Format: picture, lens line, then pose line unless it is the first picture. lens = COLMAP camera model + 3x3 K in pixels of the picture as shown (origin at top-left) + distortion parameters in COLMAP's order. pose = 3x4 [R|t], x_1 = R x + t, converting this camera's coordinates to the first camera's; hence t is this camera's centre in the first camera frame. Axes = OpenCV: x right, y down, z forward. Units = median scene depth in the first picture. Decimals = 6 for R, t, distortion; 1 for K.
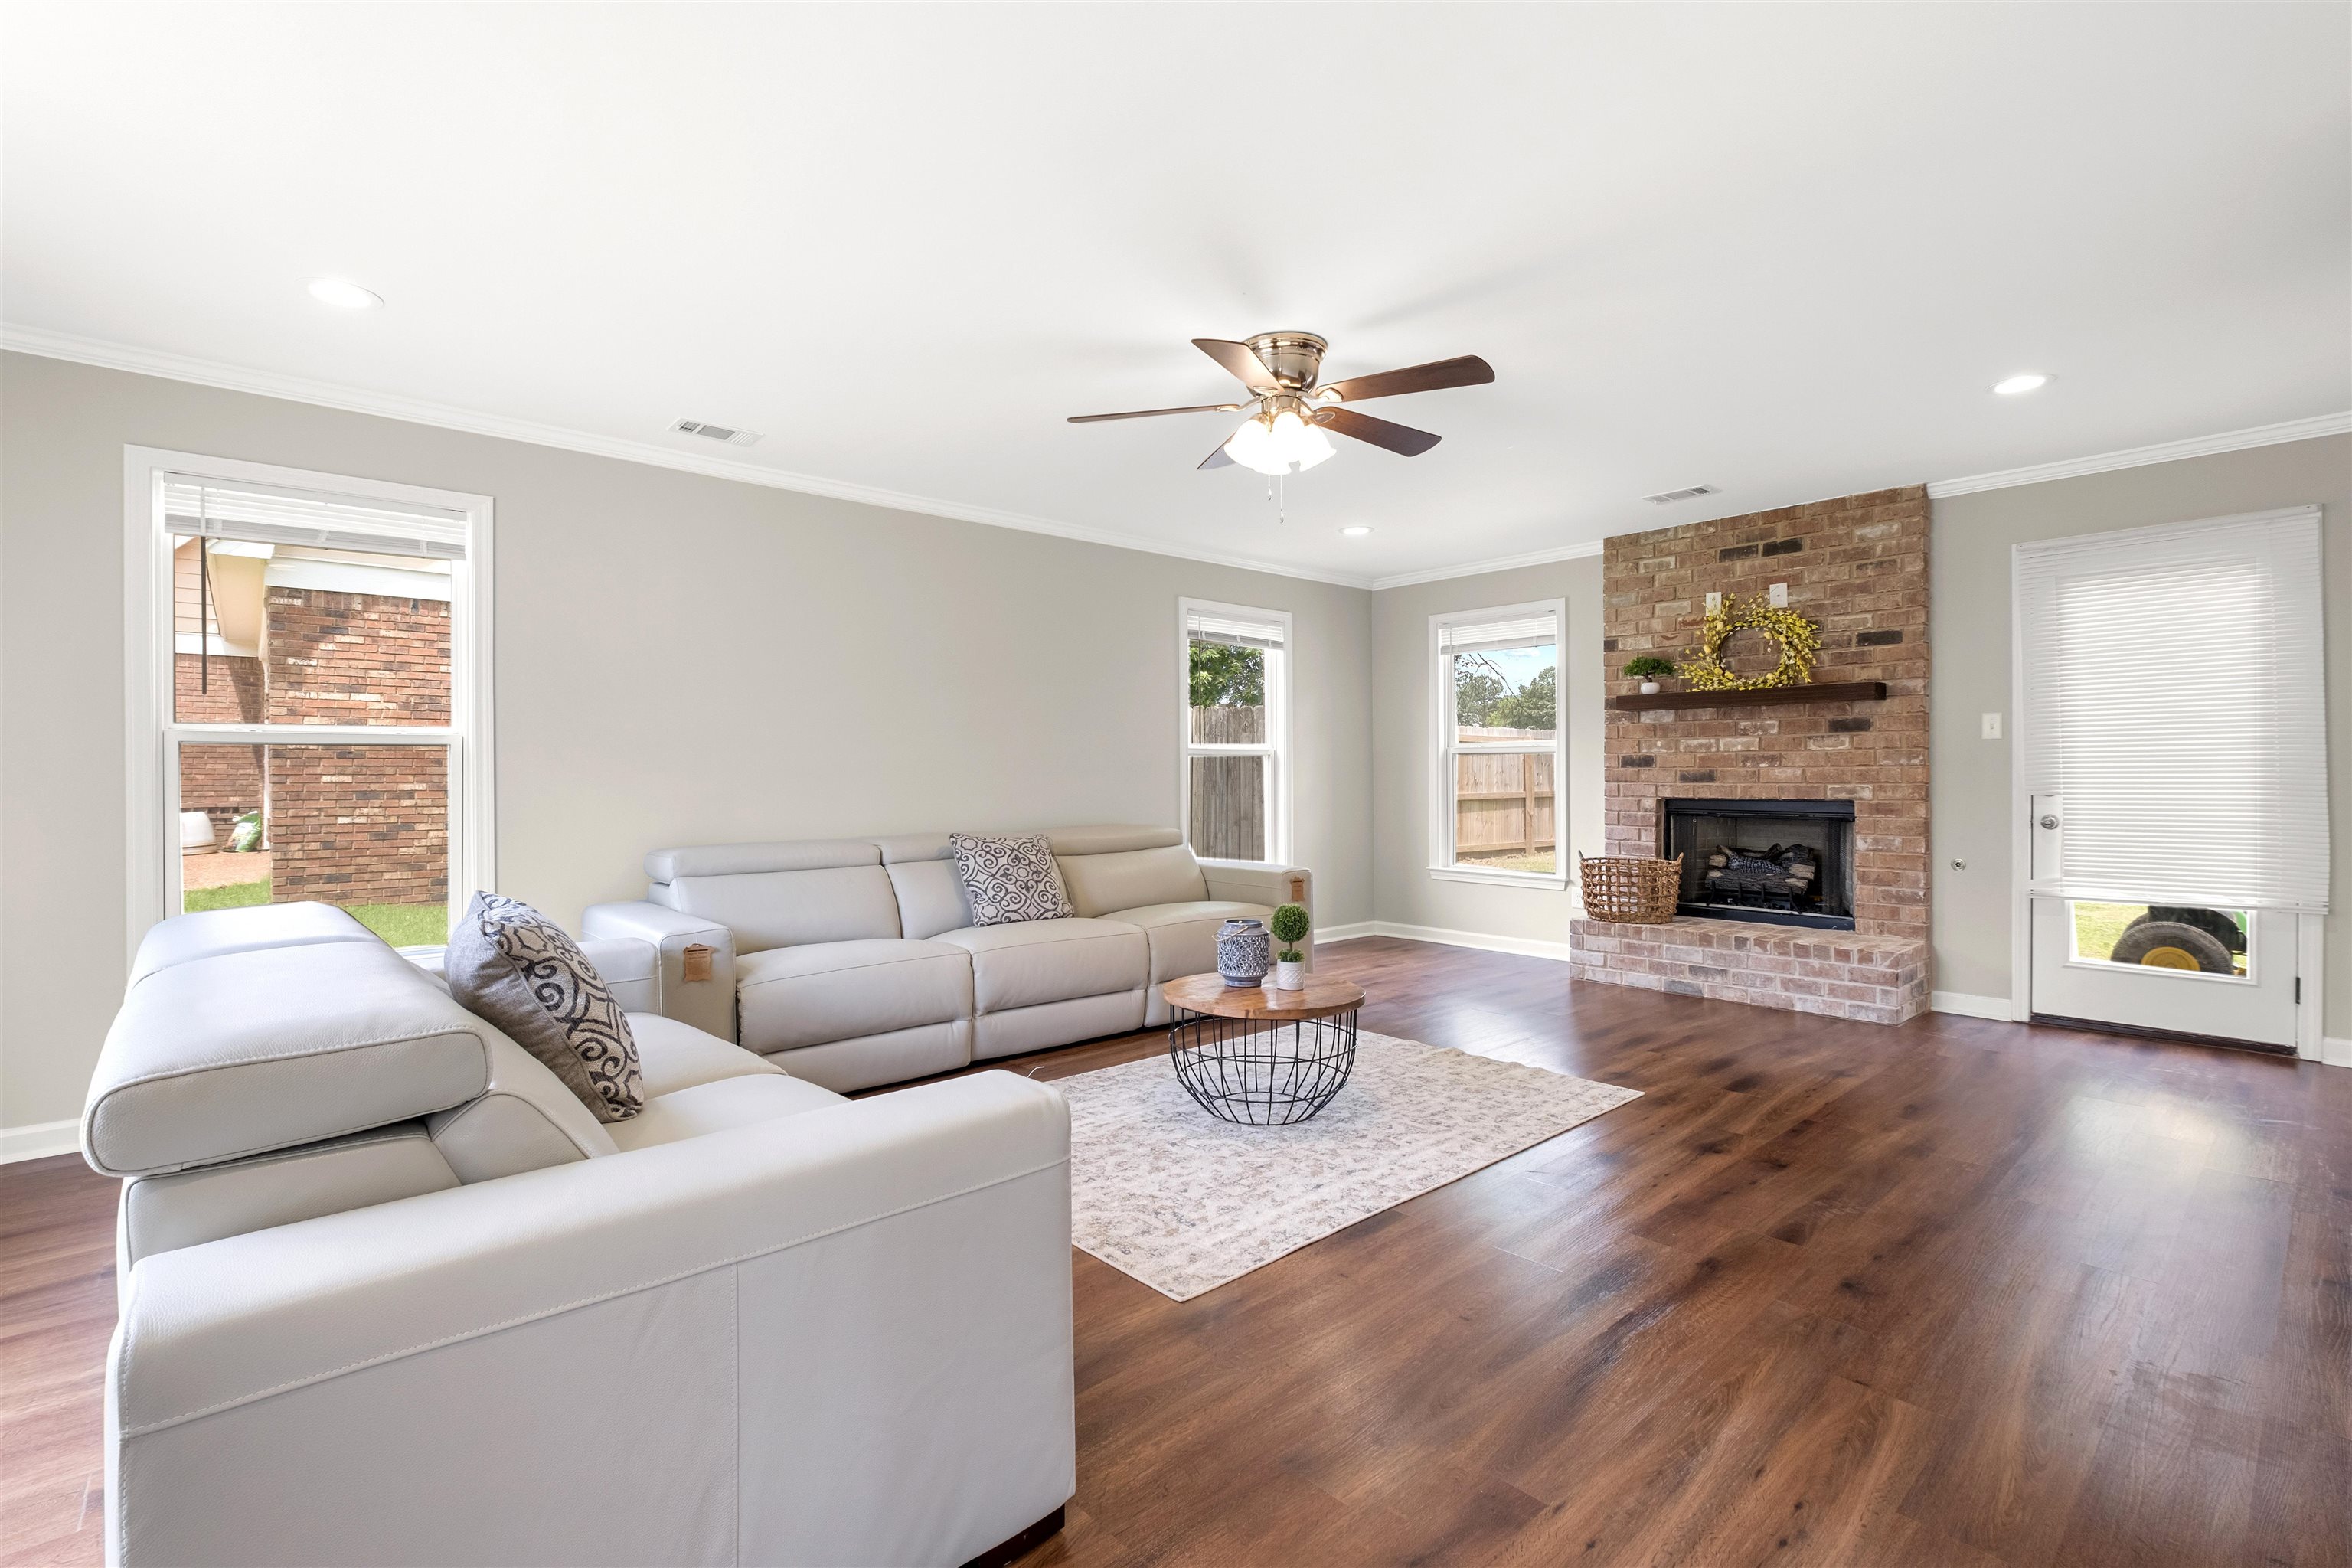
lens RADIAL K [[1073.7, 0, 1175.5], [0, 1073.7, 794.4], [0, 0, 1]] dist [0.001134, 0.000063]
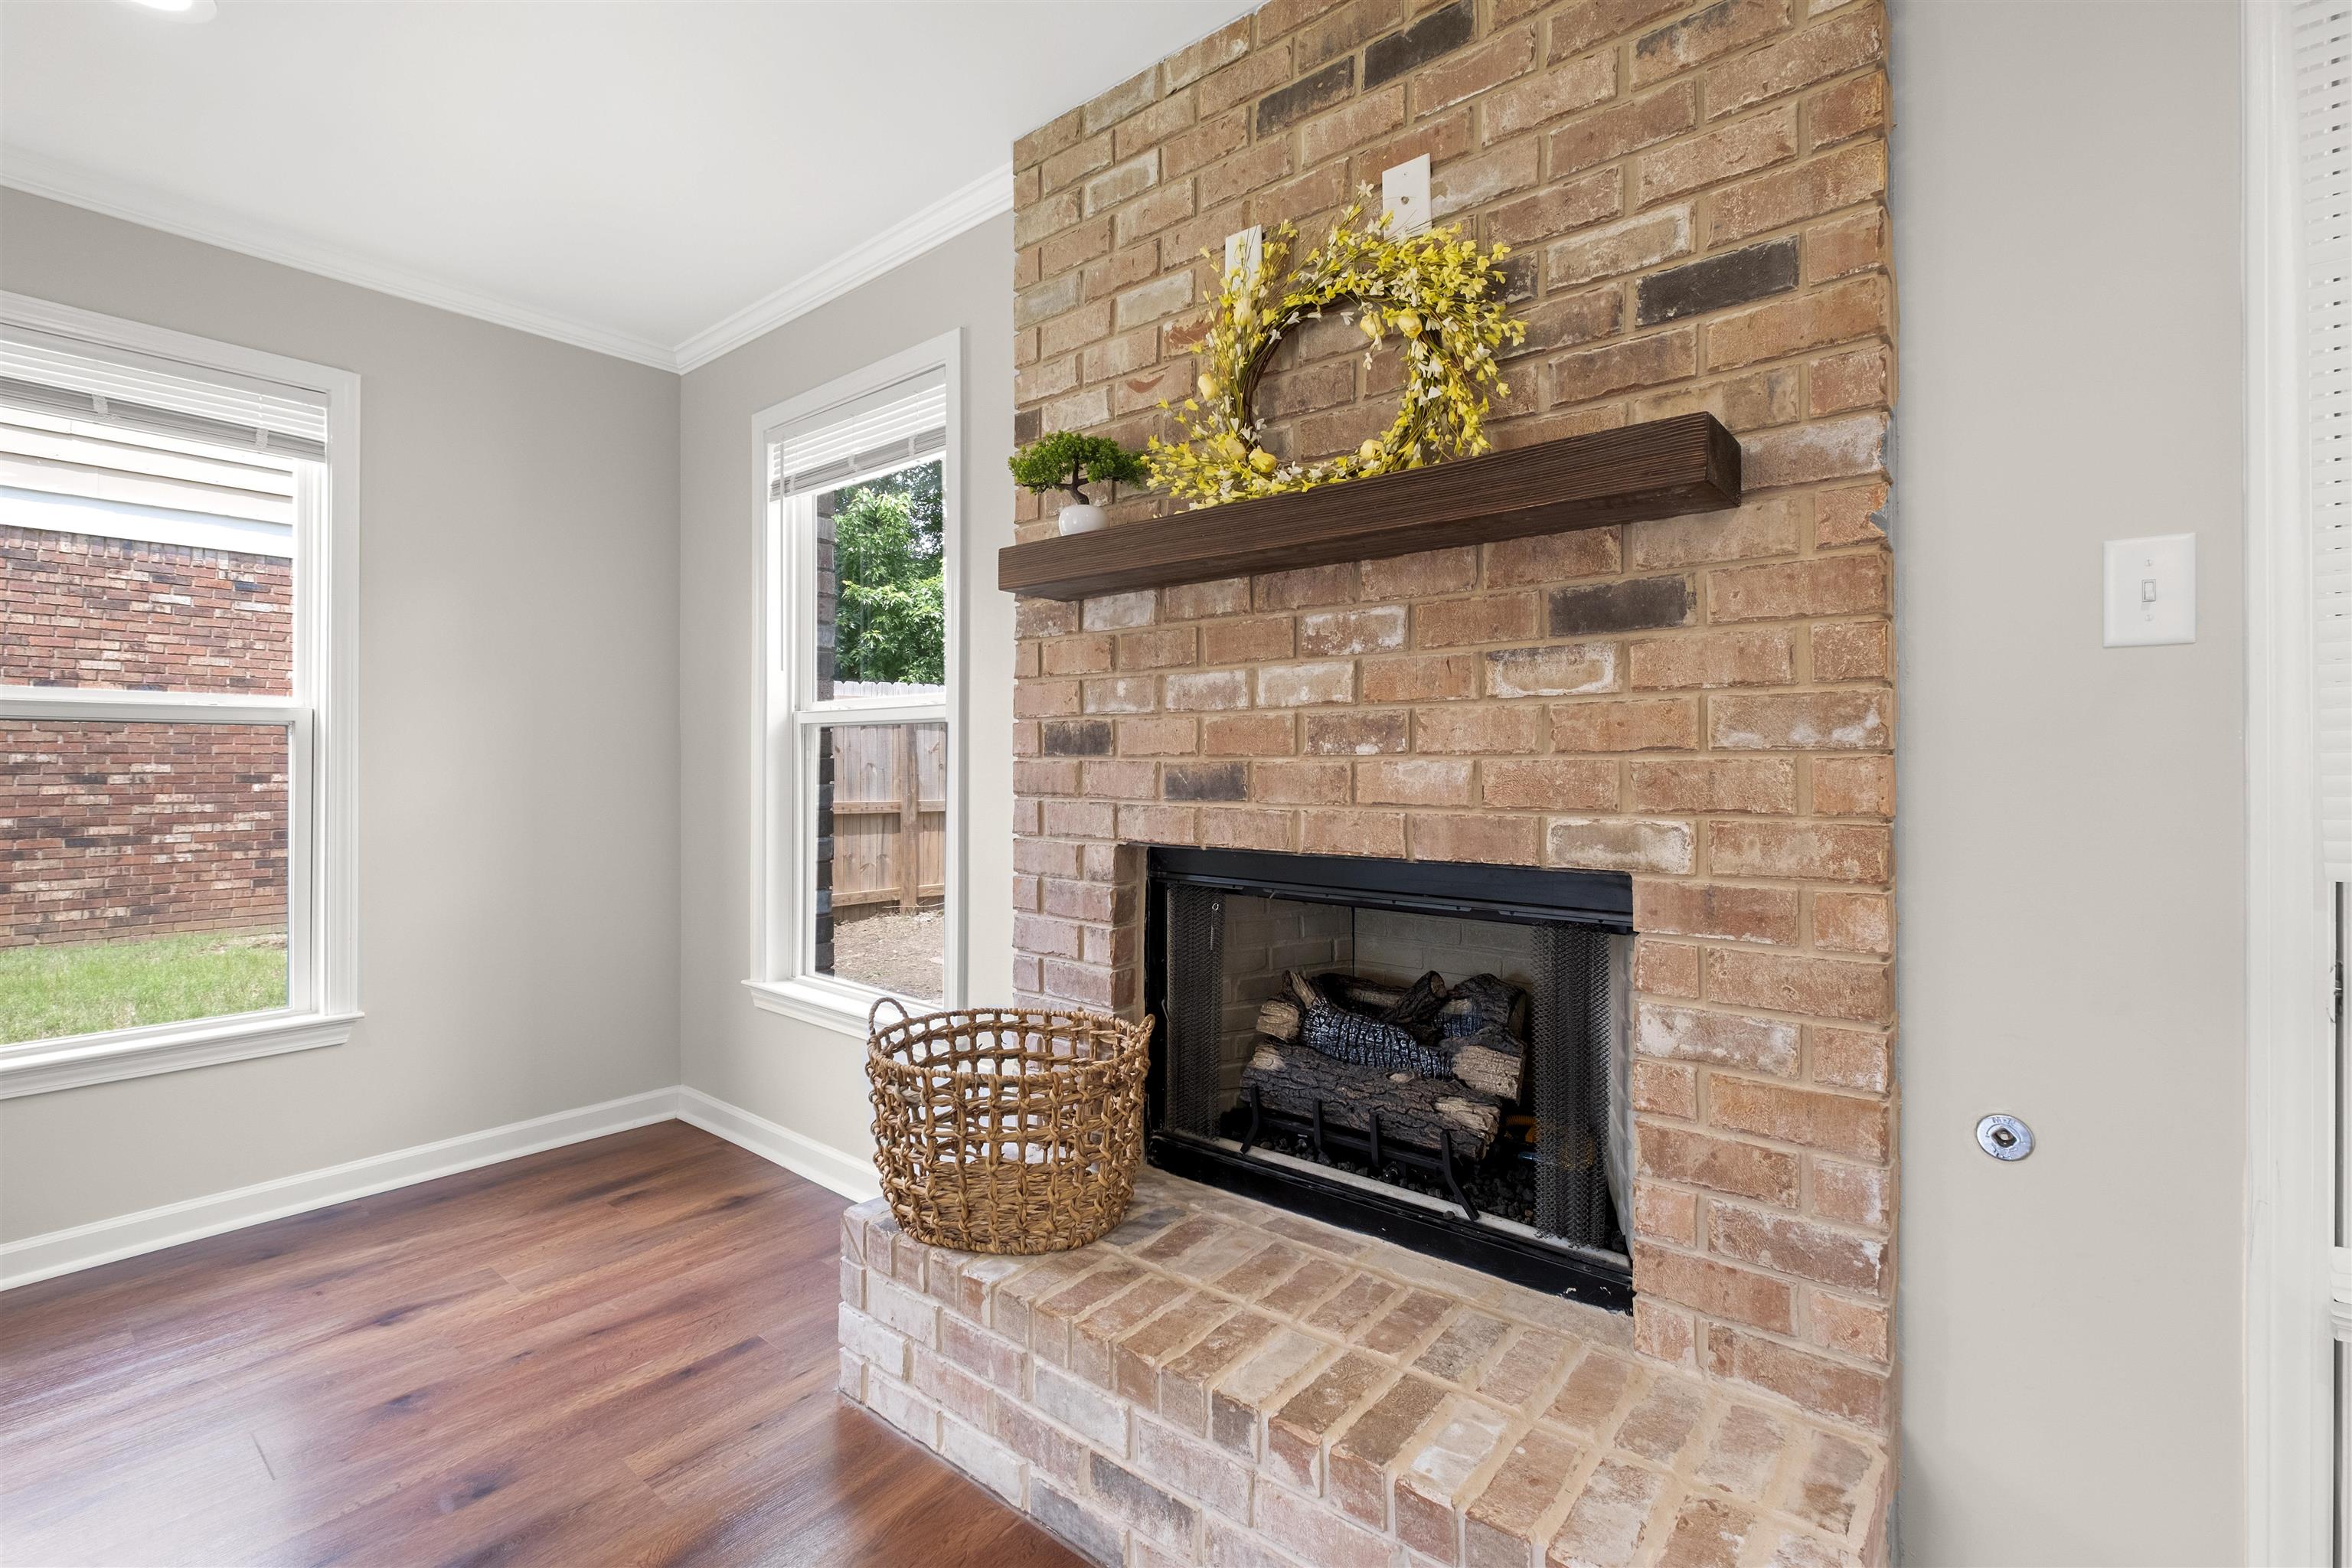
lens RADIAL K [[1036.1, 0, 1176.0], [0, 1036.1, 784.0], [0, 0, 1]] dist [-0.003737, -0.000312]
pose [[0.989421, 0.003286, 0.145035, 0.454486], [-0.002776, 0.999989, -0.003717, -0.016069], [-0.145045, 0.003276, 0.989420, 0.717678]]
